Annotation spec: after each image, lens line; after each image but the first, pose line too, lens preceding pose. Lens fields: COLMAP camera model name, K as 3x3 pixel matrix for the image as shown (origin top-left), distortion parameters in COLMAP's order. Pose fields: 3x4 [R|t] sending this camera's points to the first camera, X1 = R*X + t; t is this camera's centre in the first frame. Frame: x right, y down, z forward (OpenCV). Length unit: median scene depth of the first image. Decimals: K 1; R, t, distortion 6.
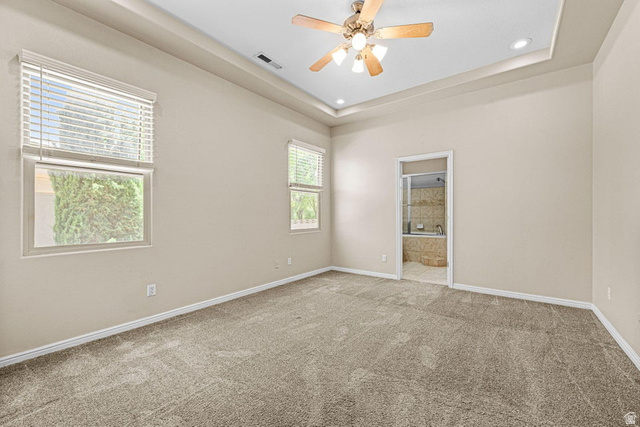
lens RADIAL K [[257.9, 0, 326.8], [0, 257.9, 213.5], [0, 0, 1]] dist [0.003205, 0.000241]
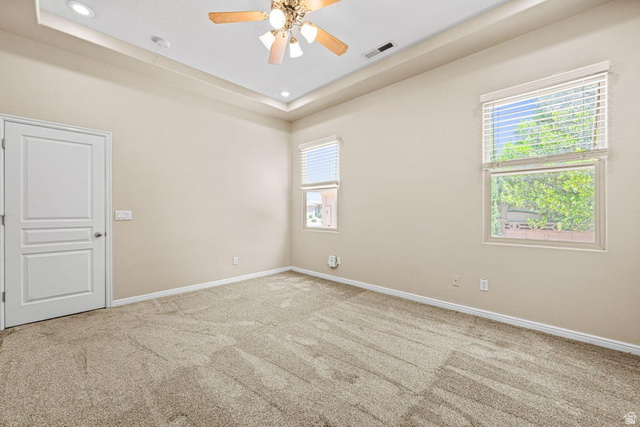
lens RADIAL K [[257.9, 0, 320.5], [0, 257.9, 214.2], [0, 0, 1]] dist [0.003205, 0.000241]
pose [[-0.129641, 0.006529, -0.991540, 0.846768], [0.003591, 0.999975, 0.006115, 0.001828], [0.991555, -0.002768, -0.129661, 1.038190]]
